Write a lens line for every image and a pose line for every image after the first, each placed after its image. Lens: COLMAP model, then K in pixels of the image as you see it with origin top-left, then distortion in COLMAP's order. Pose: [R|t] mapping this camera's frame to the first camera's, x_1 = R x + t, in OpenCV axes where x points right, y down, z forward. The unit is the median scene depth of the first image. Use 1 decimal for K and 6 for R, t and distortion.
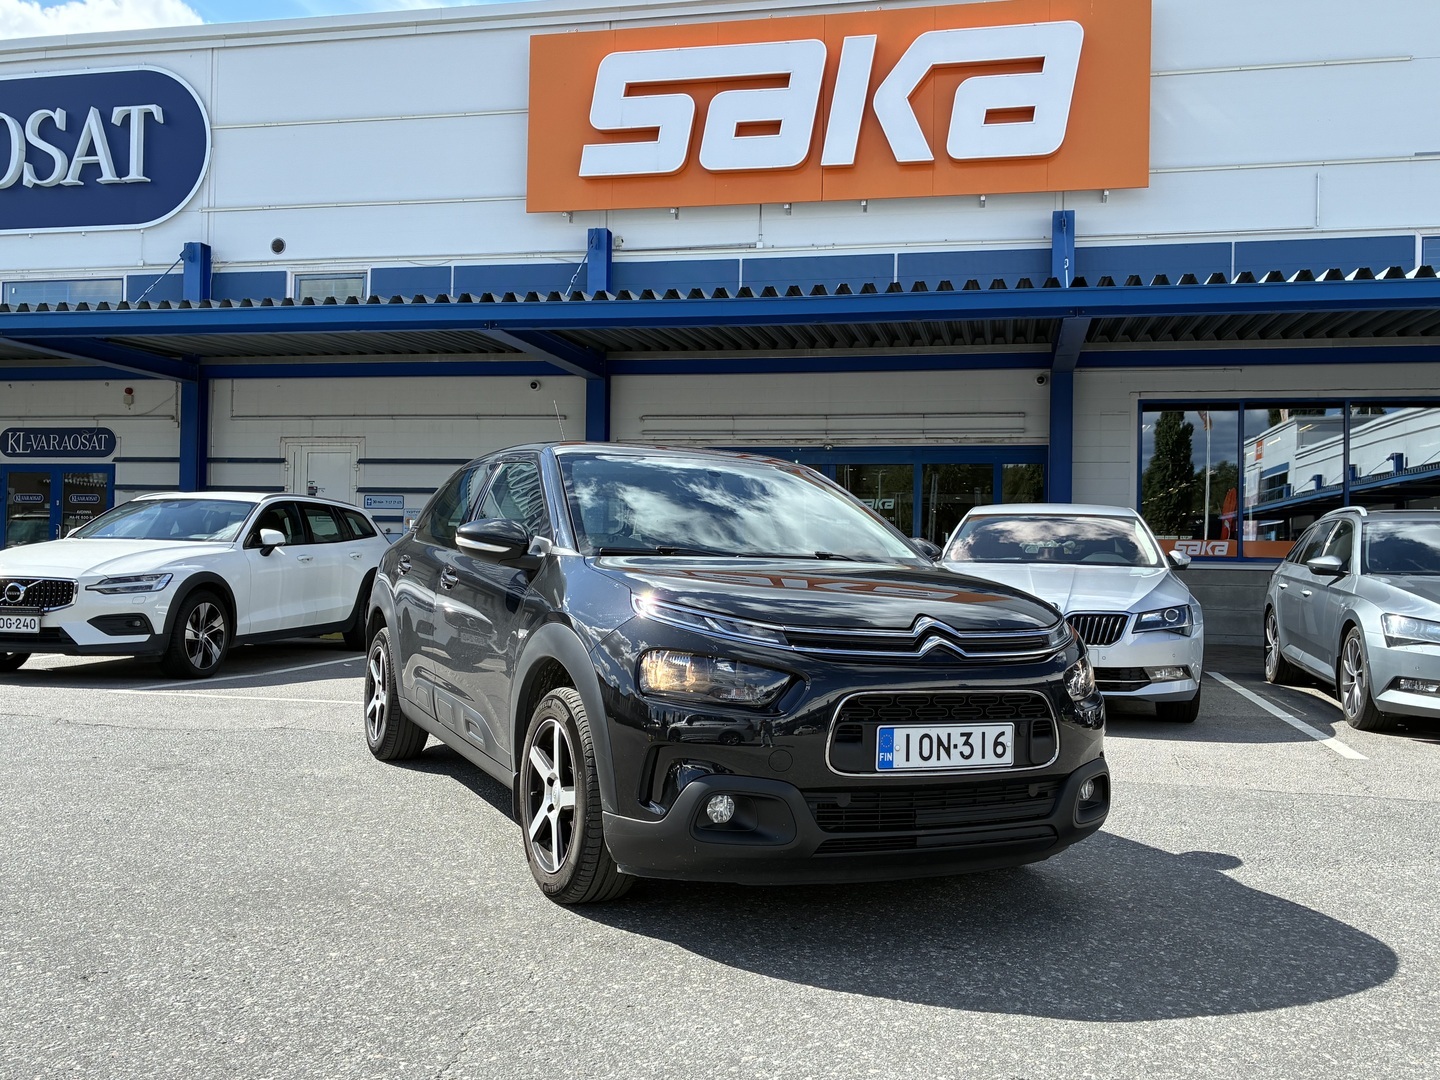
lens RADIAL K [[1305.0, 0, 720.0], [0, 1305.0, 540.0], [0, 0, 1]] dist [0.001060, 0.011494]
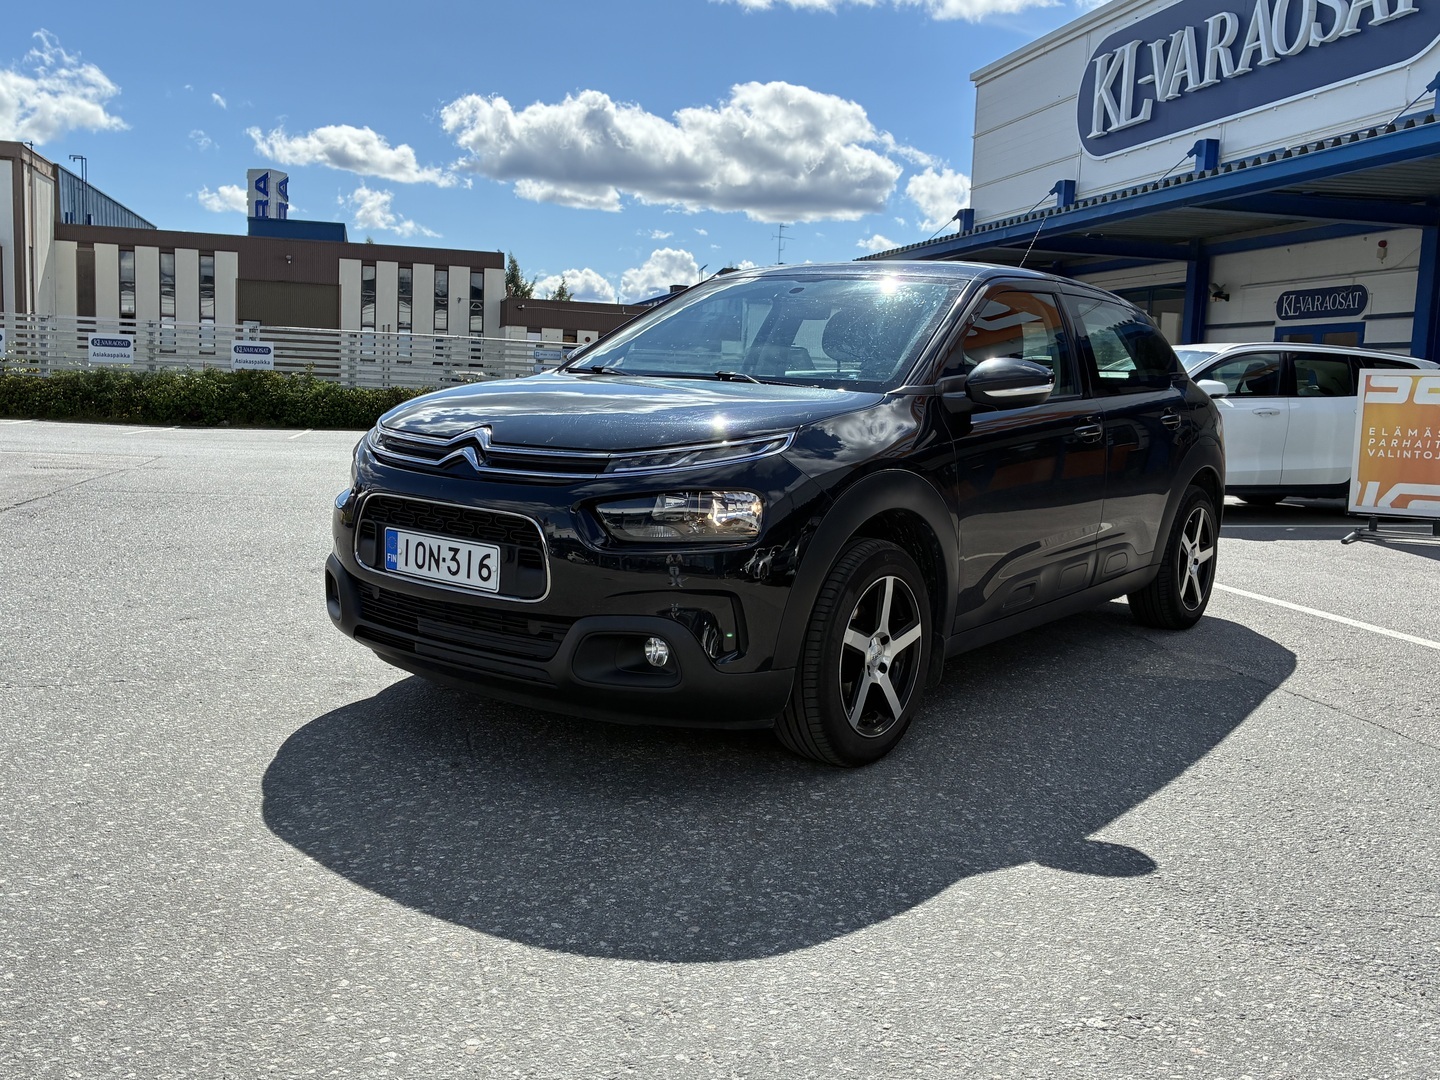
lens RADIAL K [[1305.0, 0, 720.0], [0, 1305.0, 540.0], [0, 0, 1]] dist [0.001060, 0.011494]
pose [[0.453179, 0.102078, -0.885556, 1.114491], [-0.015464, 0.994173, 0.106685, 0.037289], [0.891285, -0.034653, 0.452117, 0.740102]]
